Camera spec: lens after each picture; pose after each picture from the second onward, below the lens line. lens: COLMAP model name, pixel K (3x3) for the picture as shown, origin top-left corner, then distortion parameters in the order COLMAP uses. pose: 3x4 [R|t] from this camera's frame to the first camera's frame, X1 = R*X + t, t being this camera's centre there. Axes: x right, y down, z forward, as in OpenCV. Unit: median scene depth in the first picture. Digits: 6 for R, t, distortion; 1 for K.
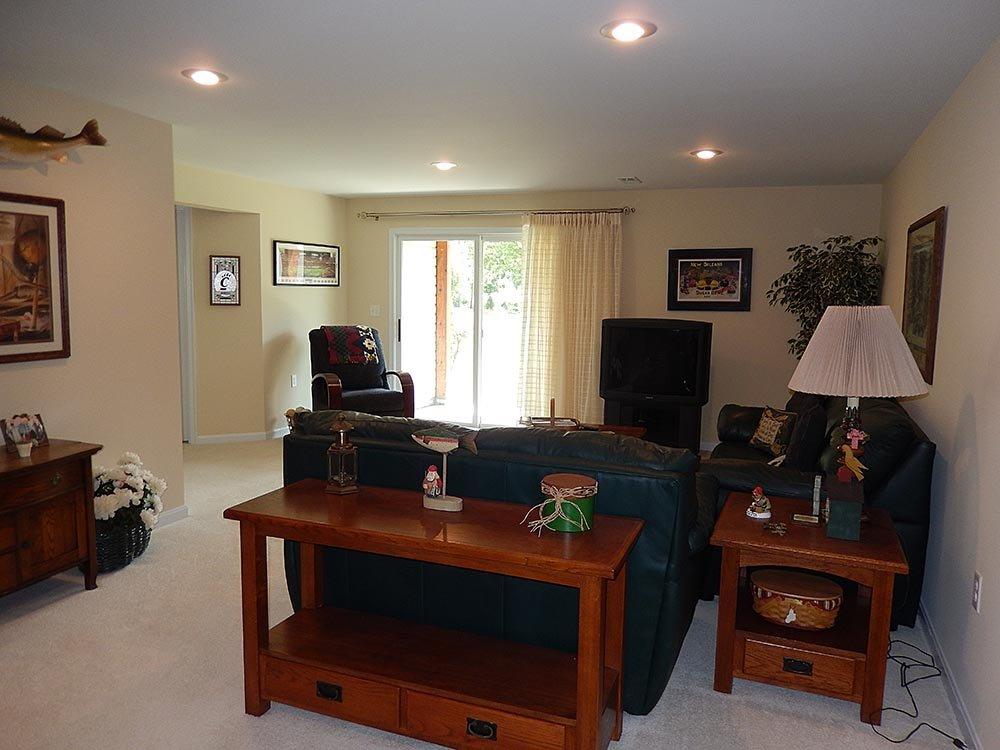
lens RADIAL K [[751.8, 0, 502.8], [0, 751.8, 371.5], [0, 0, 1]] dist [0.001429, 0.002158]
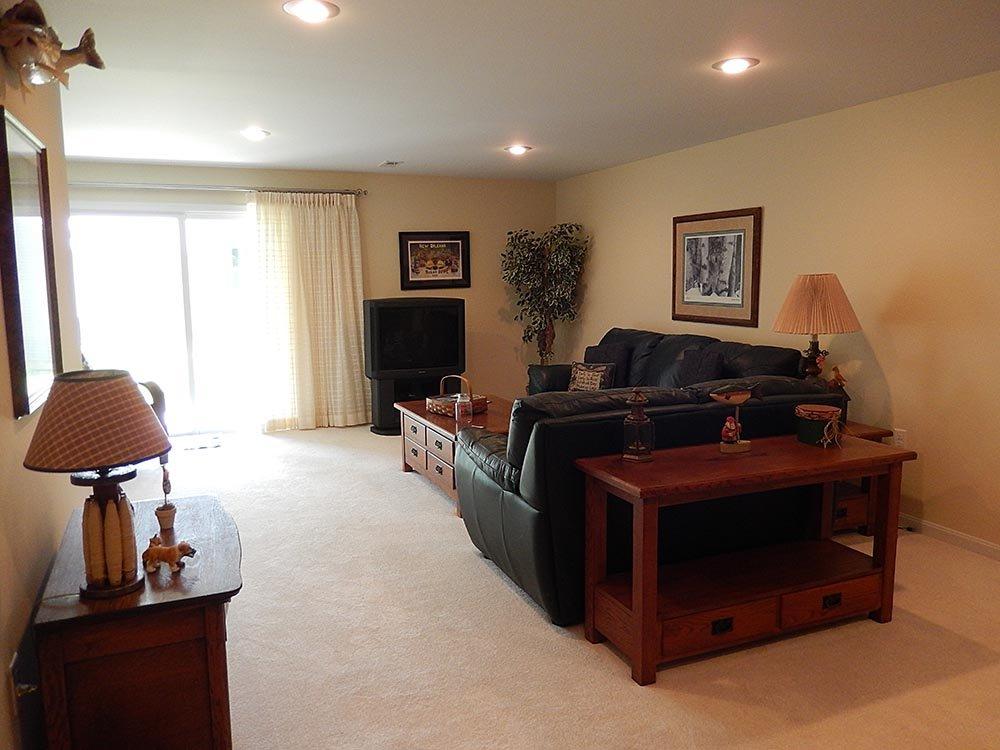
lens RADIAL K [[751.8, 0, 500.9], [0, 751.8, 377.6], [0, 0, 1]] dist [0.001429, 0.002158]
pose [[0.722555, -0.122534, 0.680367, -0.422773], [0.100700, 0.992325, 0.071774, -0.021150], [-0.683940, 0.016652, 0.729348, 0.140350]]
